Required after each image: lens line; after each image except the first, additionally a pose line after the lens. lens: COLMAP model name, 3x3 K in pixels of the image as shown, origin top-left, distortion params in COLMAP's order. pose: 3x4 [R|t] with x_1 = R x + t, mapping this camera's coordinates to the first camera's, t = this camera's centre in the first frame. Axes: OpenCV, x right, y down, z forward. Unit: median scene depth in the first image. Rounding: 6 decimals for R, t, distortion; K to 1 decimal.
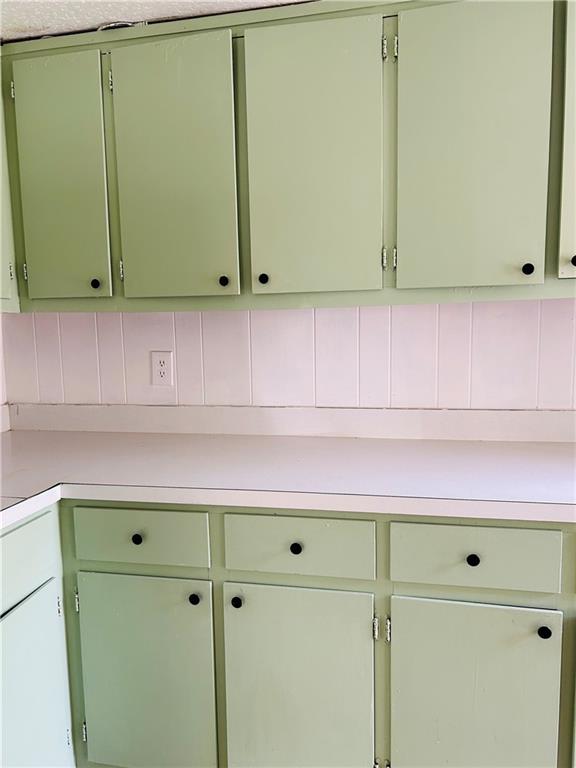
lens RADIAL K [[575.8, 0, 291.4], [0, 575.8, 383.8], [0, 0, 1]] dist [0.057554, -0.090044]
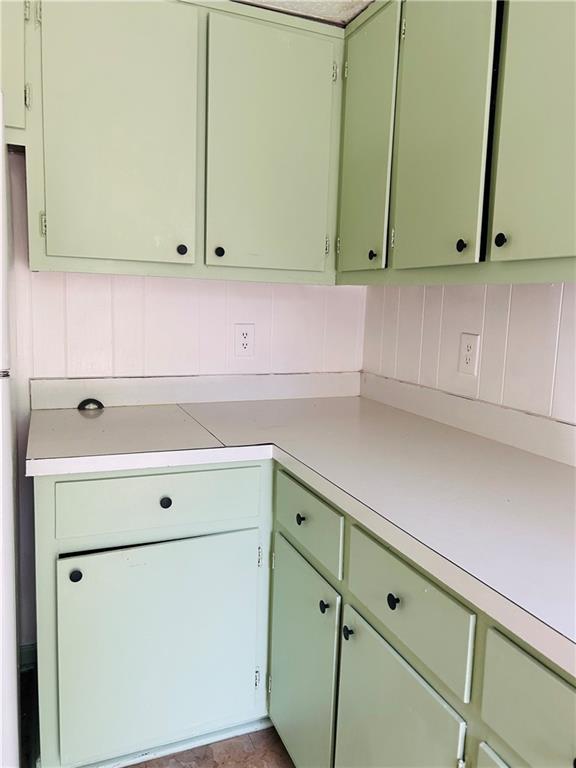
lens RADIAL K [[577.9, 0, 286.9], [0, 577.9, 378.4], [0, 0, 1]] dist [0.037777, -0.044074]
pose [[0.563654, 0.146450, -0.812925, 0.396050], [-0.130815, 0.987564, 0.087209, -0.037081], [0.815587, 0.057187, 0.575802, 0.350604]]
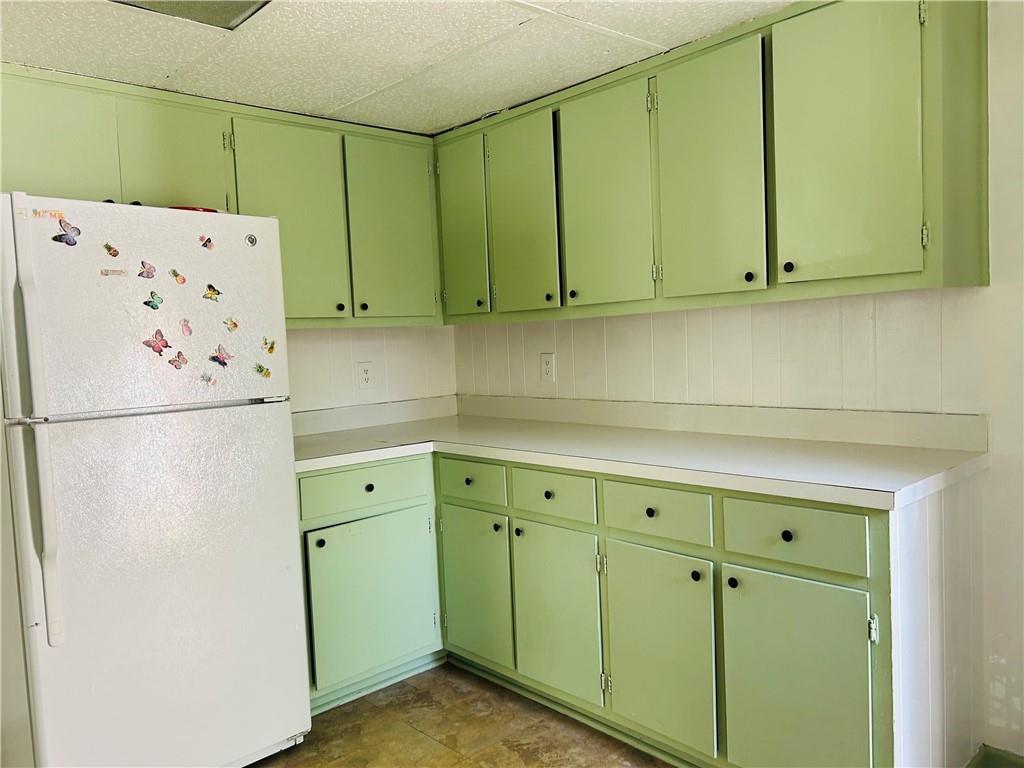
lens RADIAL K [[770.5, 0, 505.3], [0, 770.5, 389.0], [0, 0, 1]] dist [0.037777, -0.044074]
pose [[0.811452, 0.021821, -0.584012, 0.780476], [-0.033859, 0.999380, -0.009704, 0.044801], [0.583438, 0.027648, 0.811687, -0.430470]]
